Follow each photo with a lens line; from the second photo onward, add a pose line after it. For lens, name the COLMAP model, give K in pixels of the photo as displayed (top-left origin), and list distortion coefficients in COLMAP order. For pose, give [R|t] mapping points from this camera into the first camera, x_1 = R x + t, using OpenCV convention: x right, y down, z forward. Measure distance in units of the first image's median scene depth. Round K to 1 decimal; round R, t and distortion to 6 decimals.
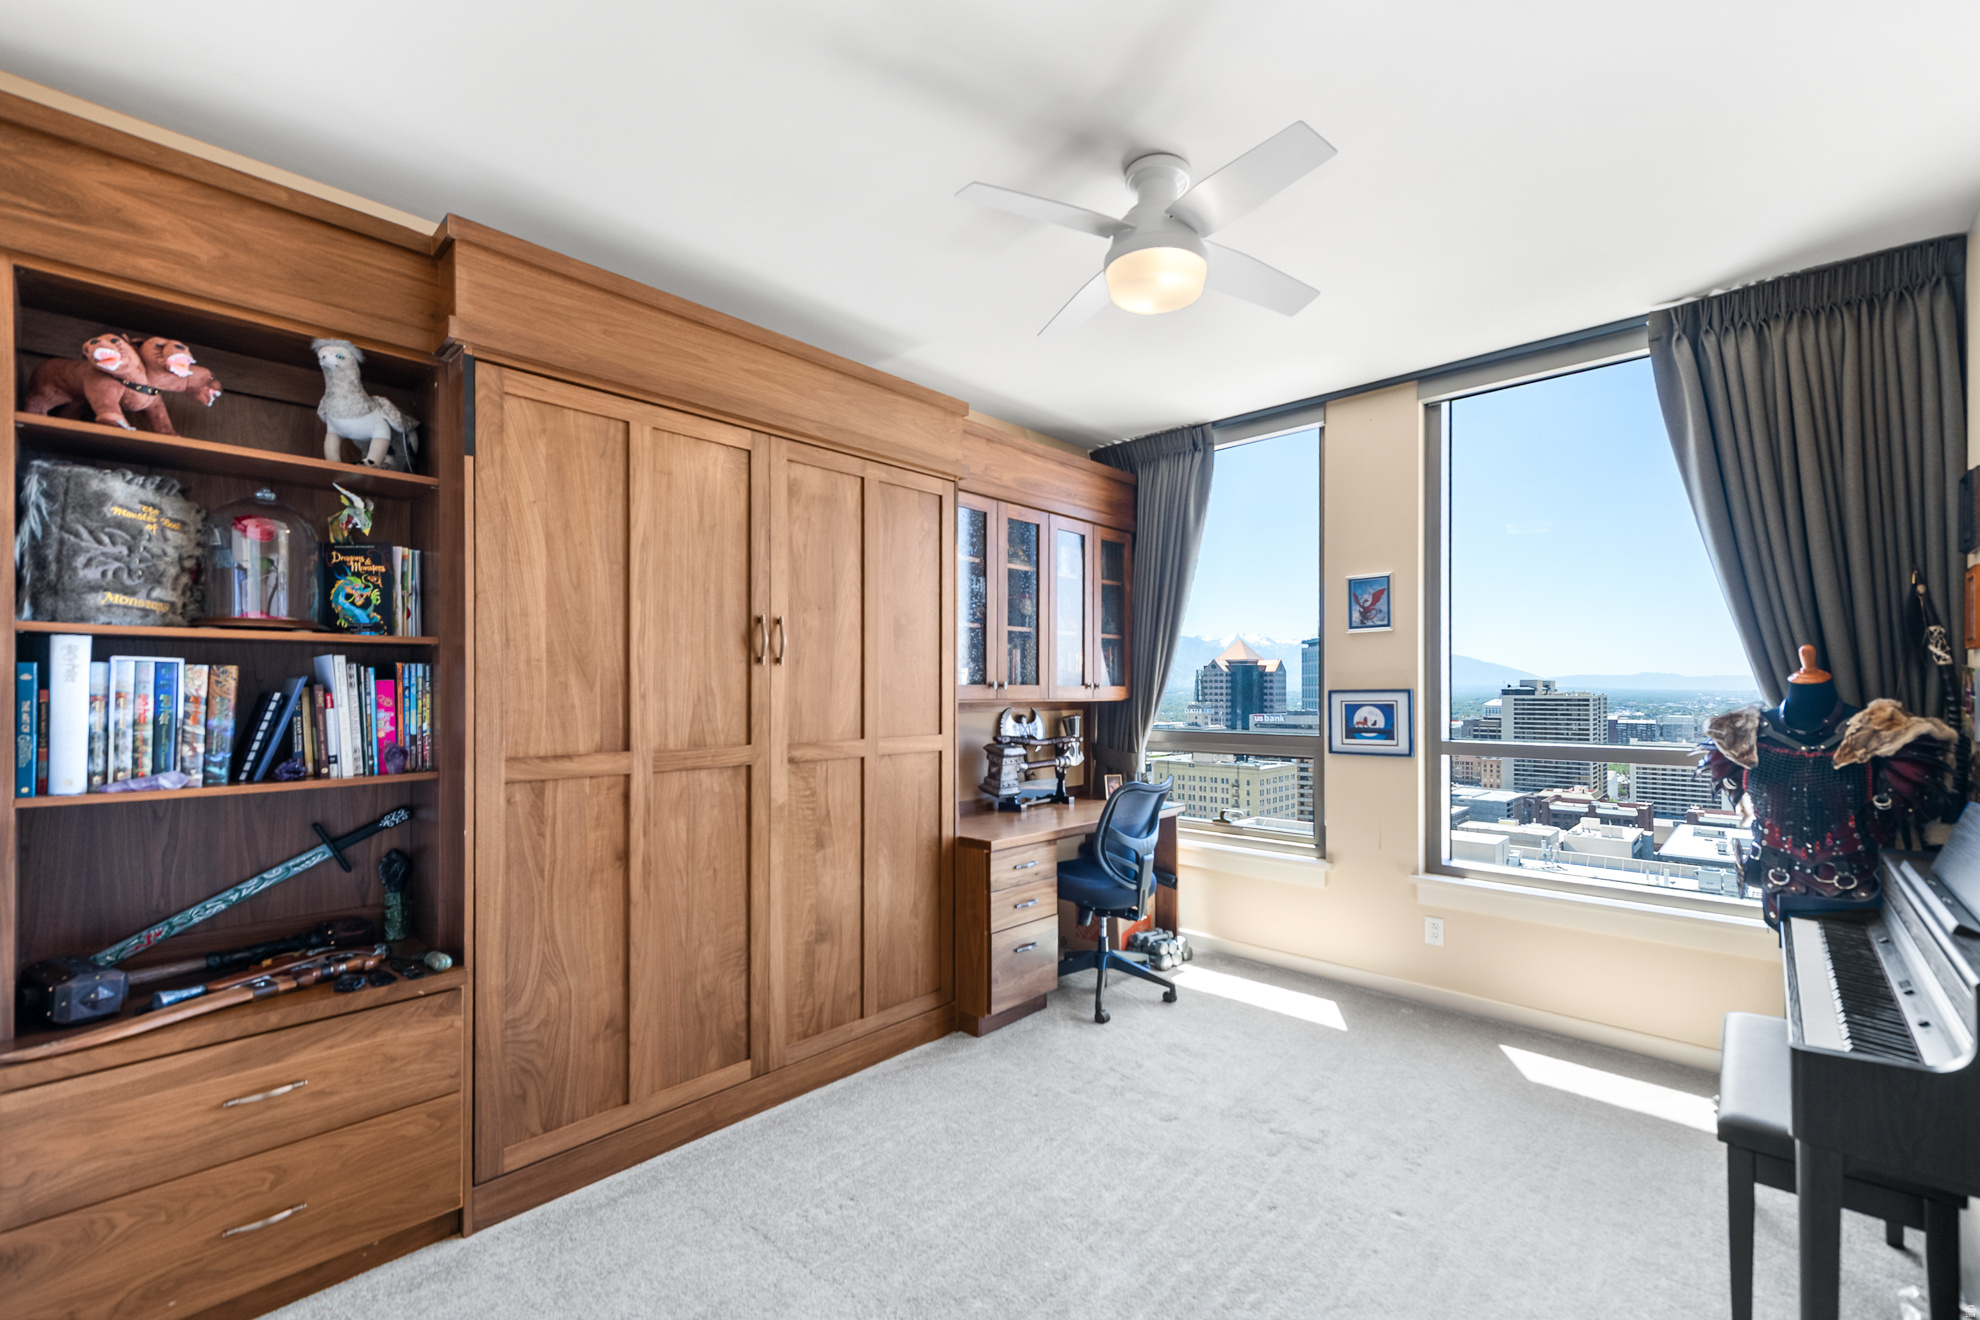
lens RADIAL K [[787.5, 0, 1031.3], [0, 787.5, 671.7], [0, 0, 1]] dist [0.012149, -0.002630]
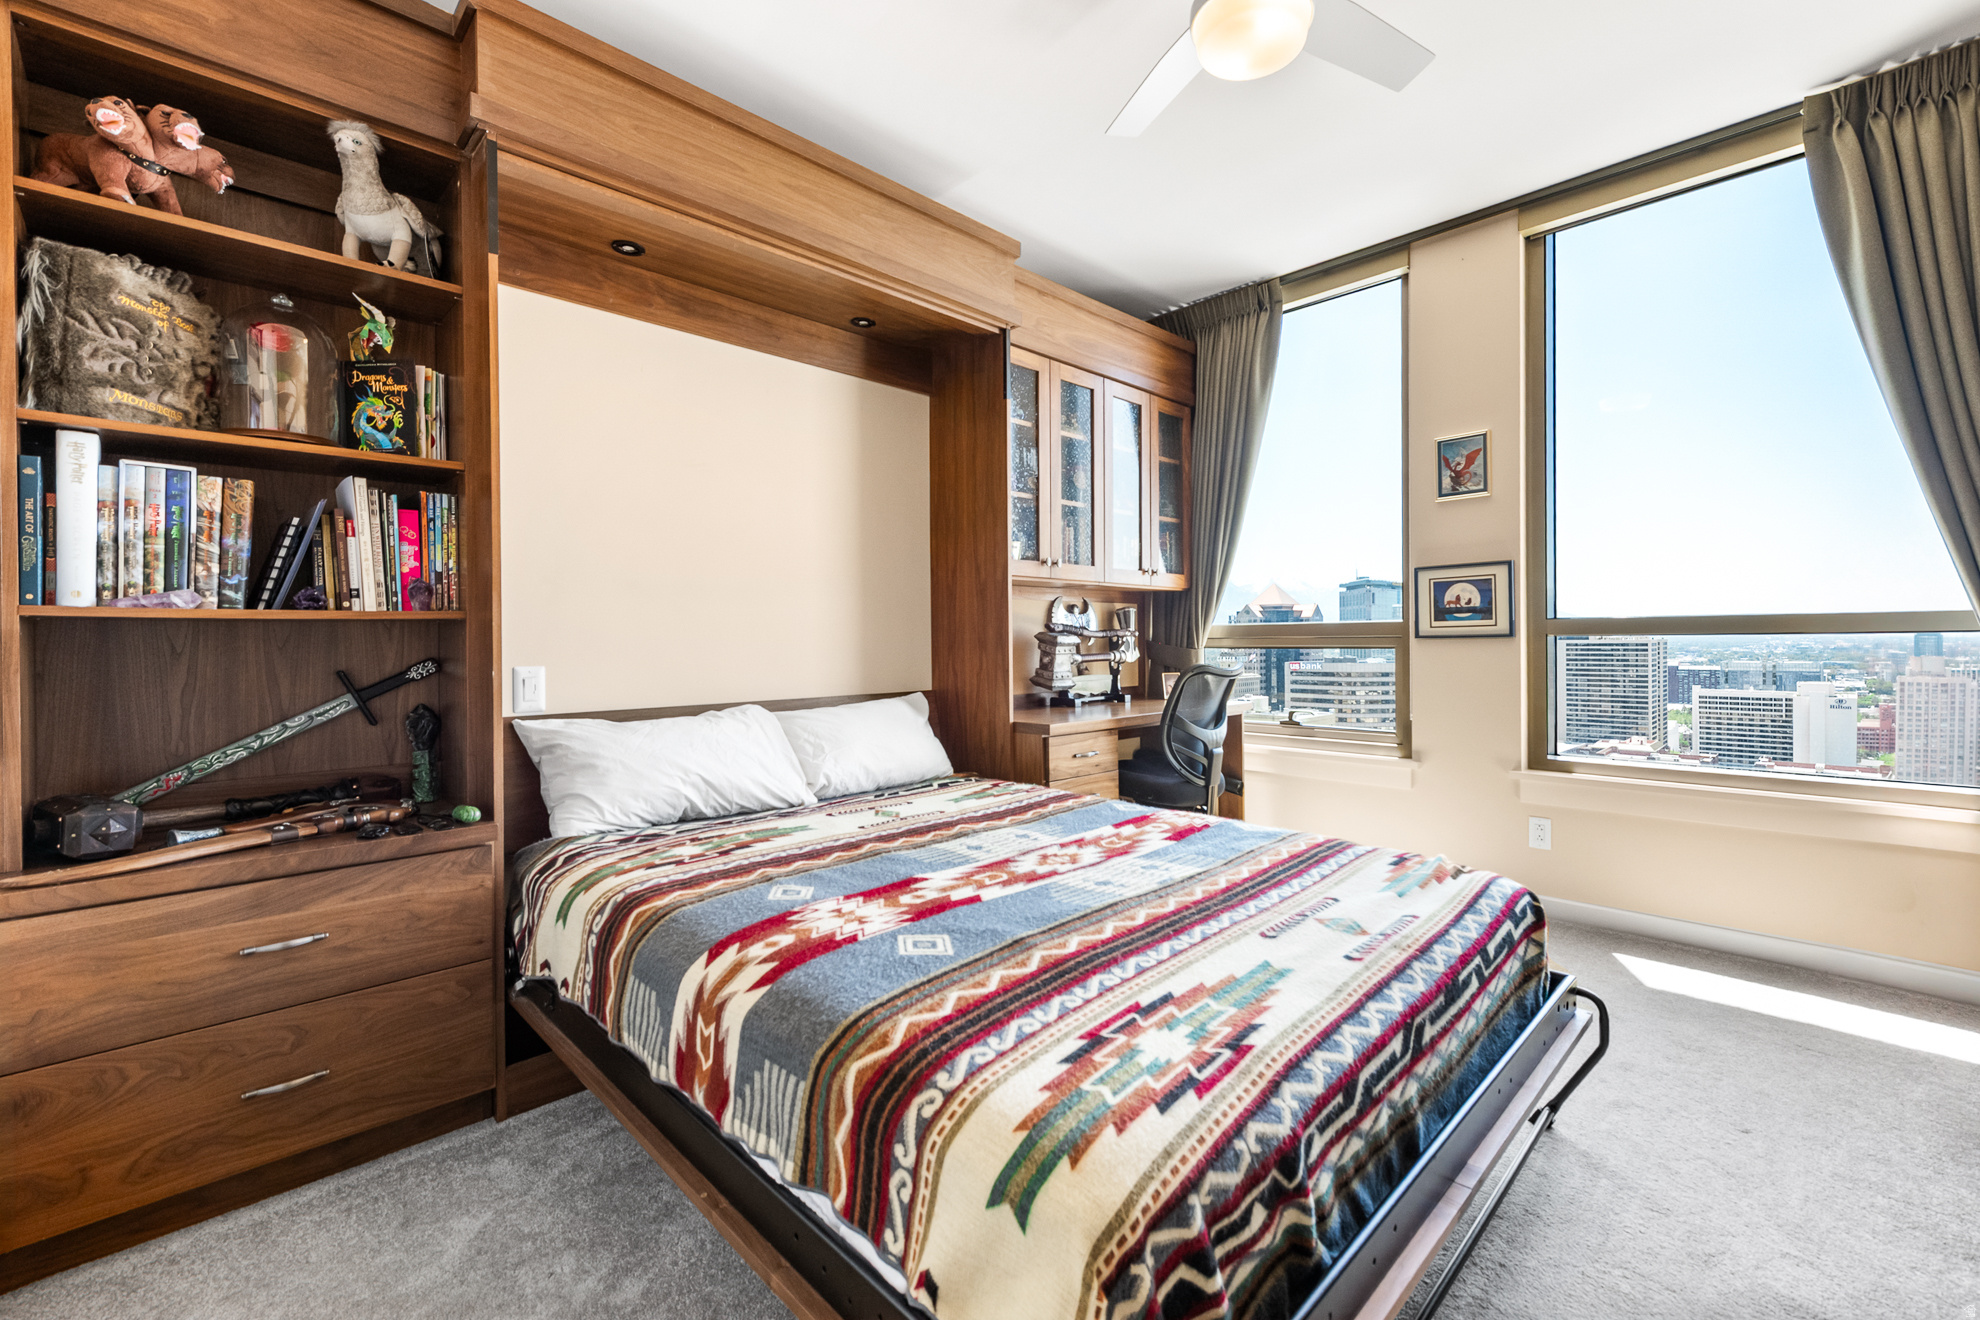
lens RADIAL K [[801.3, 0, 1016.7], [0, 801.3, 616.6], [0, 0, 1]] dist [0.011186, -0.003721]
pose [[0.998549, -0.012894, -0.052287, -0.059821], [0.012521, 0.999894, -0.007458, 0.149003], [0.052378, 0.006792, 0.998604, 0.100167]]
